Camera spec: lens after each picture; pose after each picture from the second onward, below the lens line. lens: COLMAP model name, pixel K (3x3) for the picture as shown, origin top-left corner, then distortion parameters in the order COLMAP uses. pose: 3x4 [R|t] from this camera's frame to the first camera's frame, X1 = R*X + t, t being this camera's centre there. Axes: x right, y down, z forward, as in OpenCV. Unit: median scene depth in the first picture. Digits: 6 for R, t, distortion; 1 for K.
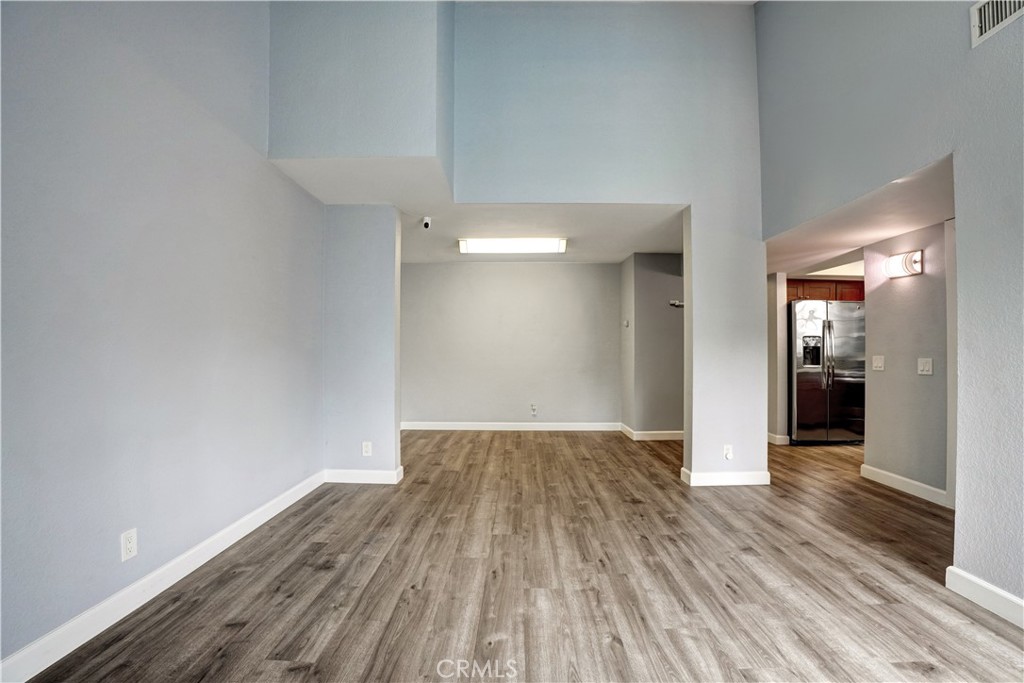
lens RADIAL K [[448.3, 0, 508.6], [0, 448.3, 347.6], [0, 0, 1]] dist [-0.062951, 0.013991]
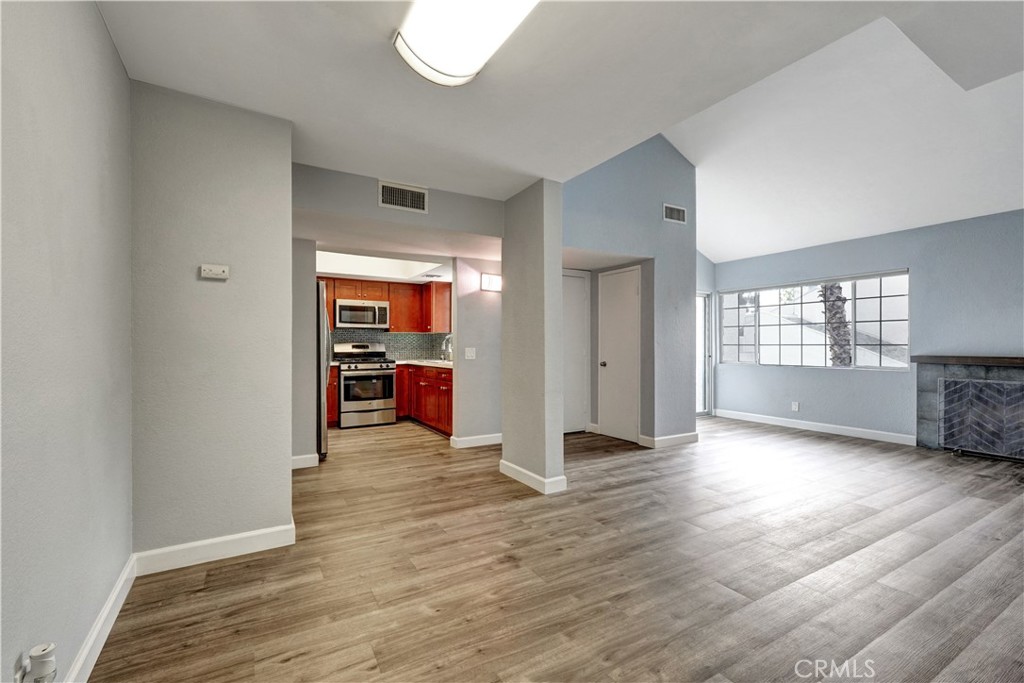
lens RADIAL K [[459.1, 0, 493.5], [0, 459.1, 339.1], [0, 0, 1]] dist [0.004430, 0.000134]
pose [[-0.526356, 0.005787, 0.850245, -0.430113], [-0.011327, 0.999840, -0.013817, 0.016916], [-0.850189, -0.016904, -0.526207, 2.144359]]
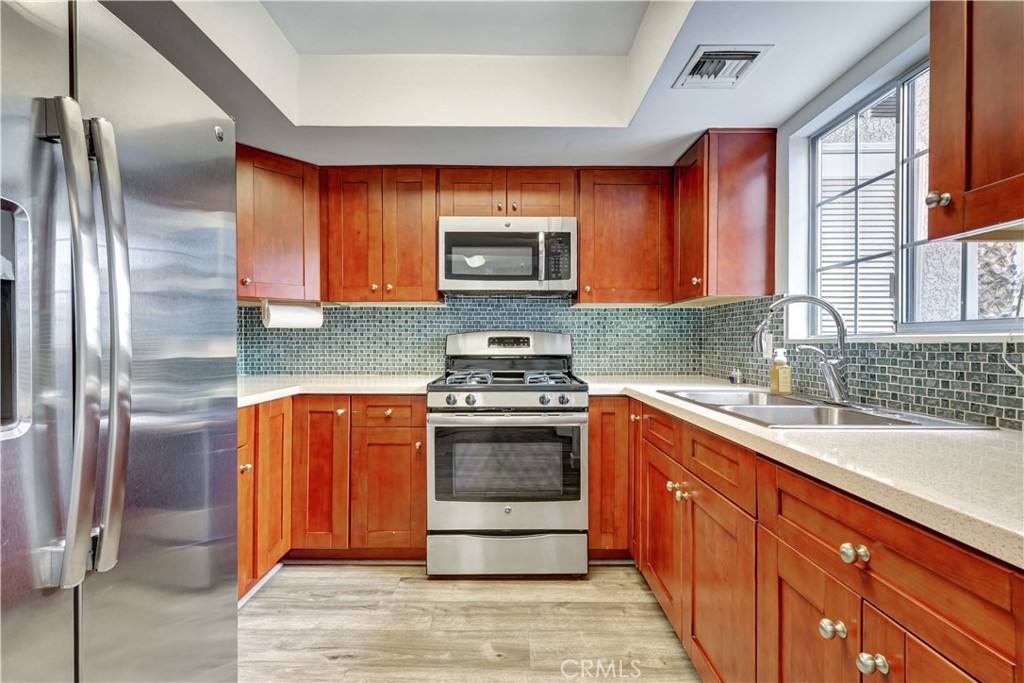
lens RADIAL K [[468.2, 0, 495.6], [0, 468.2, 339.9], [0, 0, 1]] dist [0.000239, 0.000140]
pose [[-0.042933, -0.006159, 0.999059, 1.049181], [-0.013602, 0.999892, 0.005579, 0.023826], [-0.998985, -0.013350, -0.043012, 1.523631]]
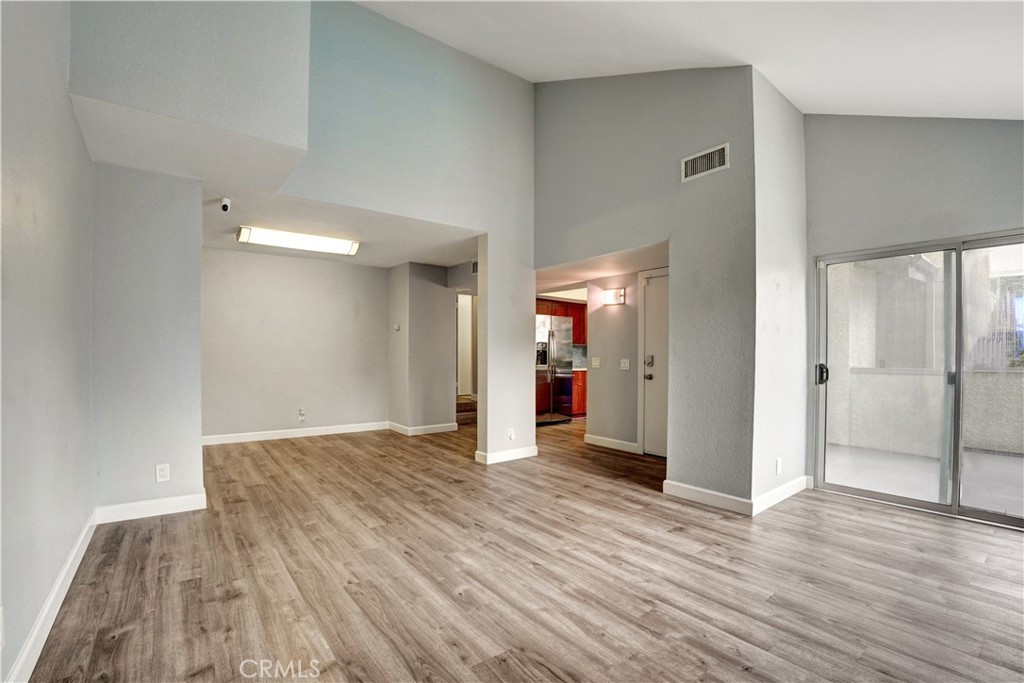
lens RADIAL K [[458.6, 0, 502.7], [0, 458.6, 368.6], [0, 0, 1]] dist [-0.070123, 0.015746]
pose [[0.792876, -0.017925, 0.609119, -0.425705], [-0.009655, 0.999072, 0.041968, -0.008687], [-0.609307, -0.039156, 0.791967, -0.035466]]
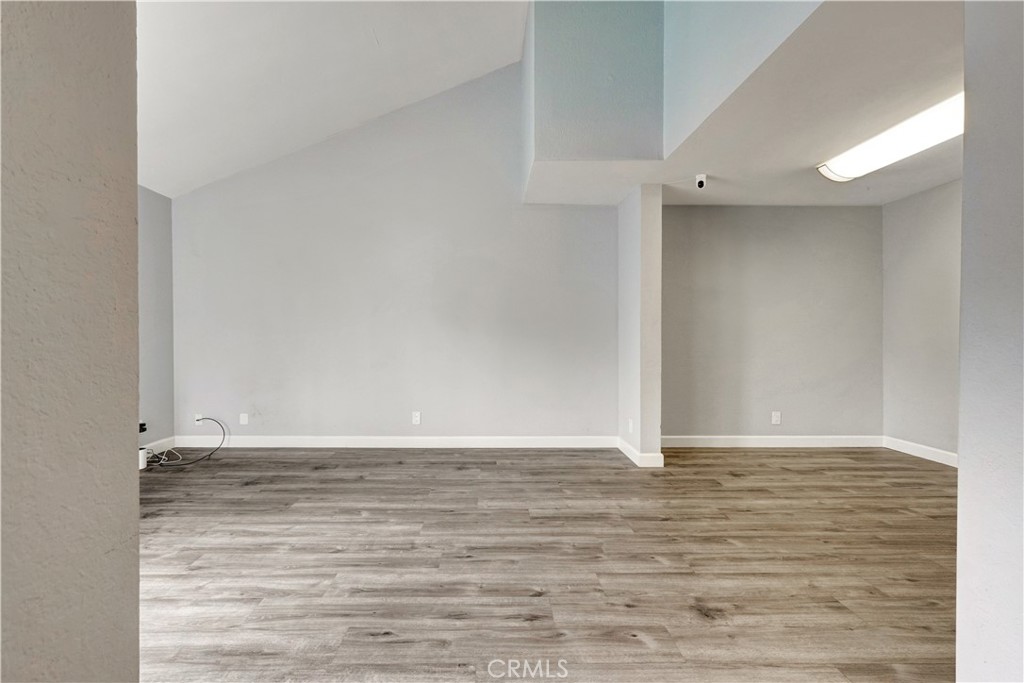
lens RADIAL K [[427.7, 0, 486.0], [0, 427.7, 335.7], [0, 0, 1]] dist [0.009157, -0.000071]
pose [[0.031679, -0.002754, -0.999494, 0.942103], [0.012286, 0.999922, -0.002366, 0.016249], [0.999423, -0.012205, 0.031711, 0.853277]]
